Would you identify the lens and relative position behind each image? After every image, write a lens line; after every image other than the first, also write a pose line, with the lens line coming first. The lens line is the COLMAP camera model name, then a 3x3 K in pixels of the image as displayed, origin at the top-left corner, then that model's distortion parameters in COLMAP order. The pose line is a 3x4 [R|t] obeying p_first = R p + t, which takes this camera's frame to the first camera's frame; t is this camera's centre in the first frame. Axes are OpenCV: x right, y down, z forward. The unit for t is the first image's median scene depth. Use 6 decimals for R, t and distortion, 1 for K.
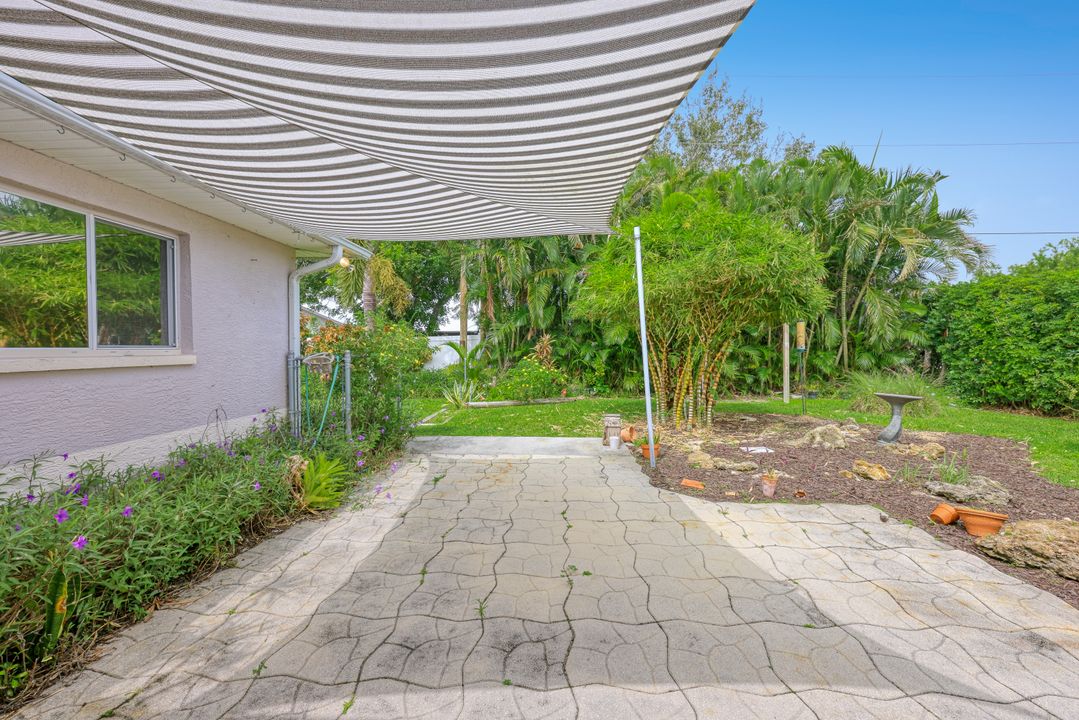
lens RADIAL K [[445.9, 0, 539.5], [0, 445.9, 360.0], [0, 0, 1]] dist [0.000452, -0.000018]
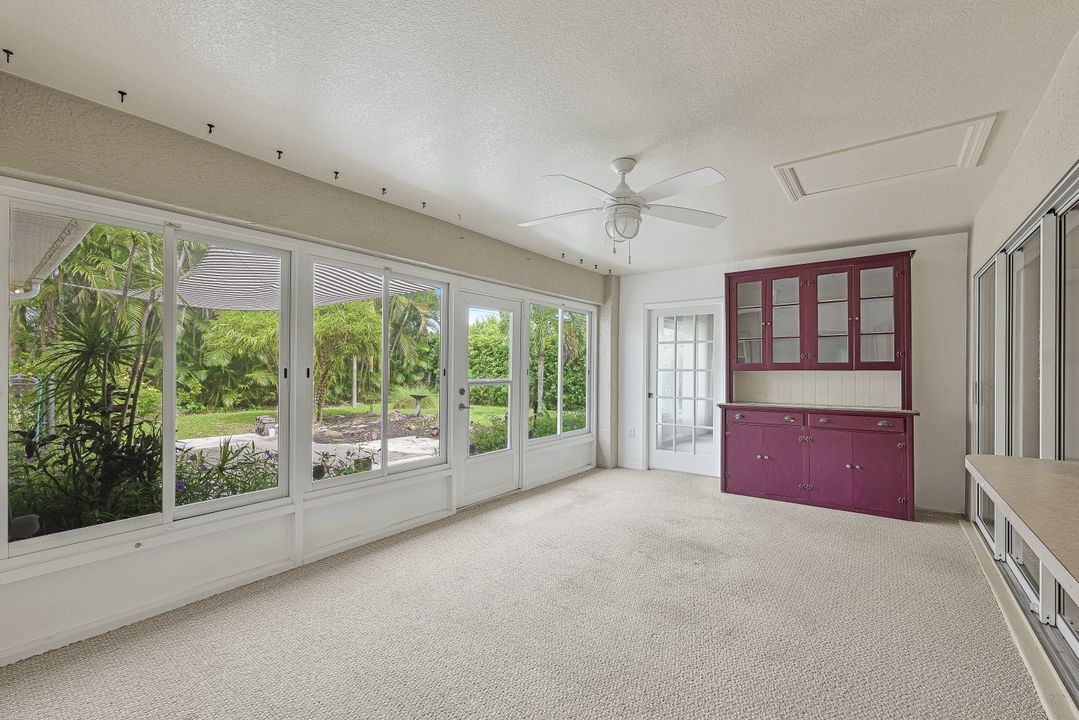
lens RADIAL K [[445.9, 0, 539.5], [0, 445.9, 360.0], [0, 0, 1]] dist [0.000452, -0.000018]
pose [[0.576143, 0.025793, 0.816942, -0.300412], [0.007699, 0.999286, -0.036979, -0.001457], [-0.817313, 0.027595, 0.575533, -0.345066]]
